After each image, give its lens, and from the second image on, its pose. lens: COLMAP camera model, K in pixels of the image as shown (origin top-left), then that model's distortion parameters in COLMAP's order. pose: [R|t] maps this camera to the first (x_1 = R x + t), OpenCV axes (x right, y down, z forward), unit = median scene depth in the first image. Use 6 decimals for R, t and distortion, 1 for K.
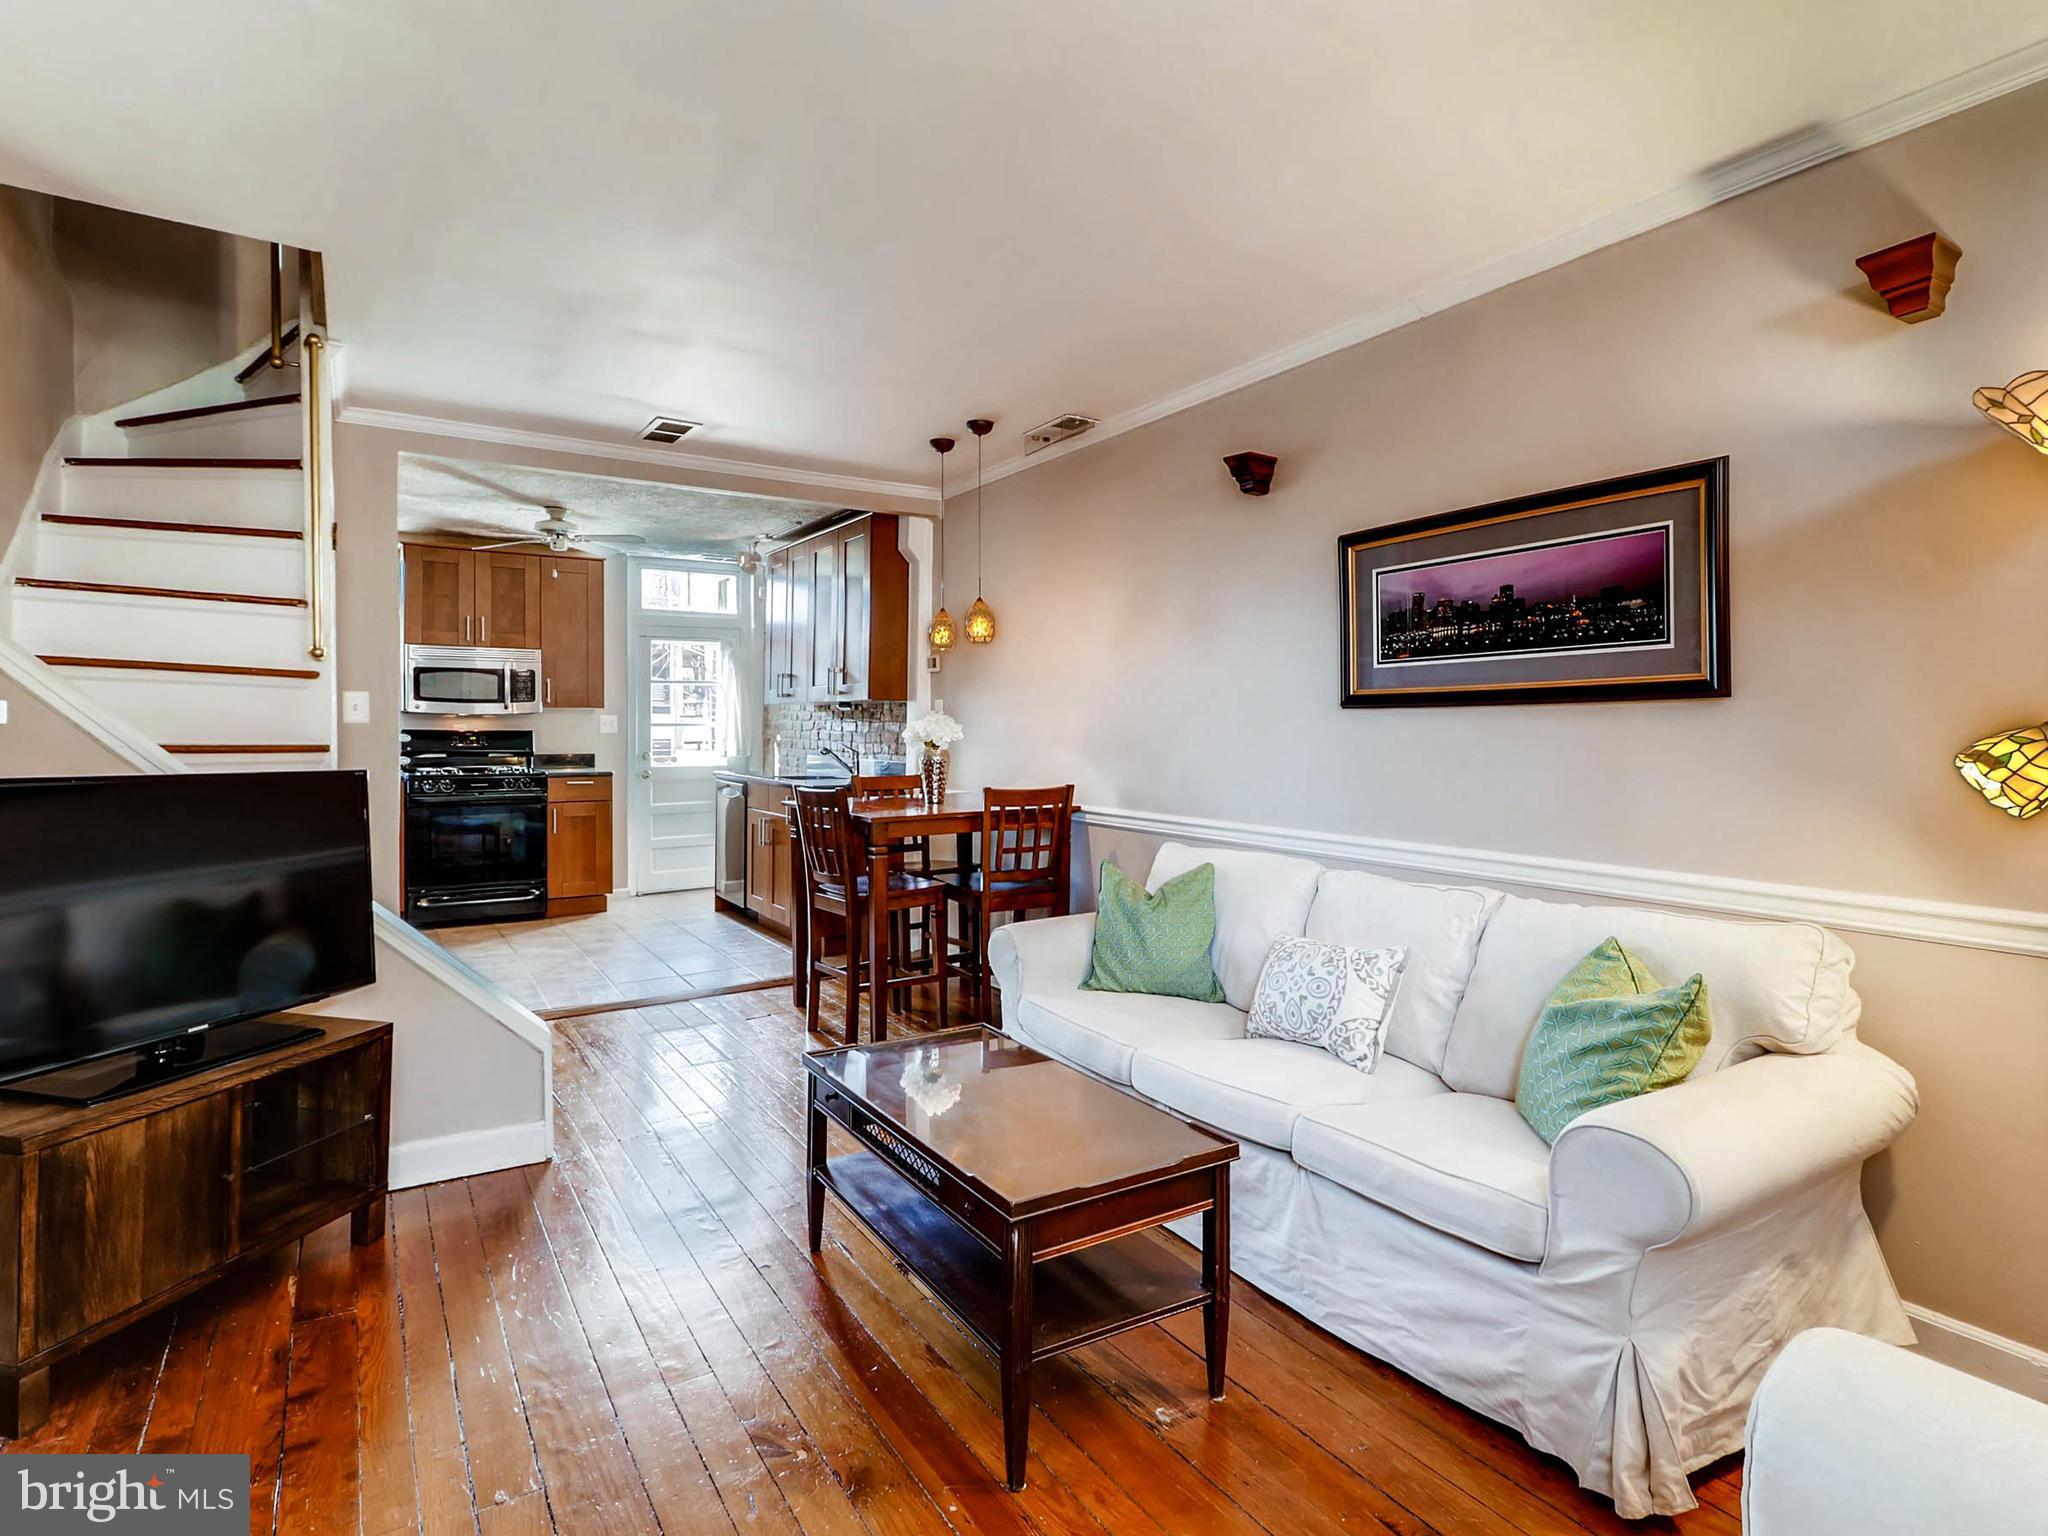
lens RADIAL K [[1050.3, 0, 1029.7], [0, 1050.3, 733.0], [0, 0, 1]] dist [0.015039, -0.008561]
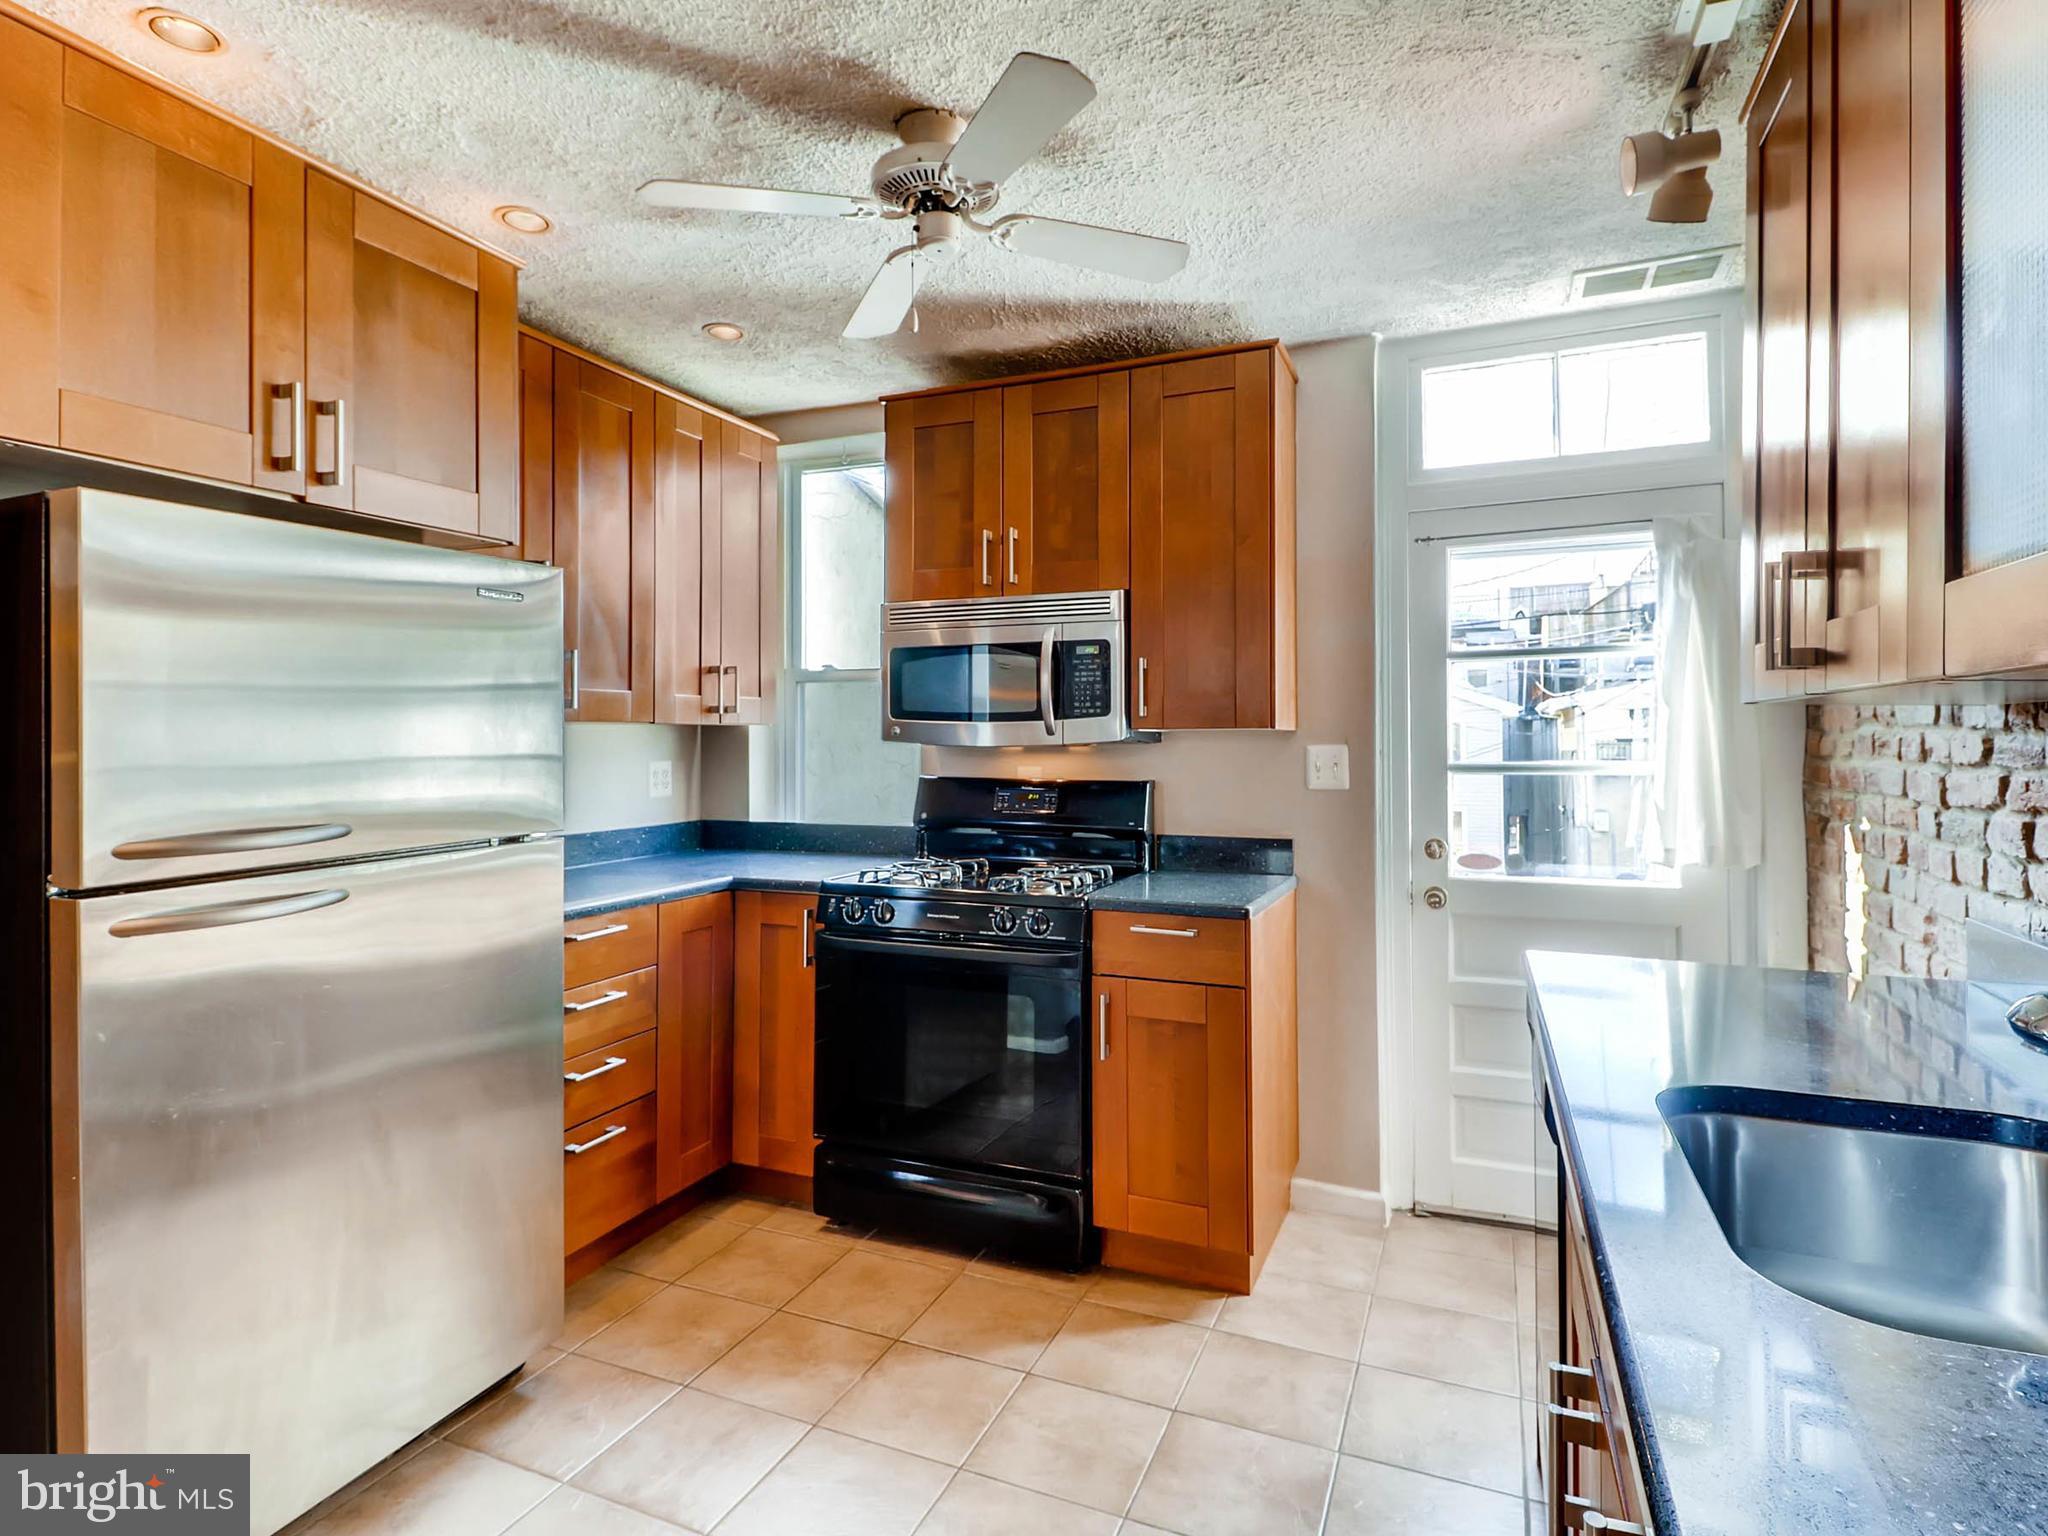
lens RADIAL K [[1050.3, 0, 1029.7], [0, 1050.3, 733.0], [0, 0, 1]] dist [0.015039, -0.008561]
pose [[0.566036, -0.009770, -0.824322, -0.146646], [0.000154, 0.999931, -0.011746, -0.017982], [0.824380, 0.006522, 0.565999, 0.740322]]
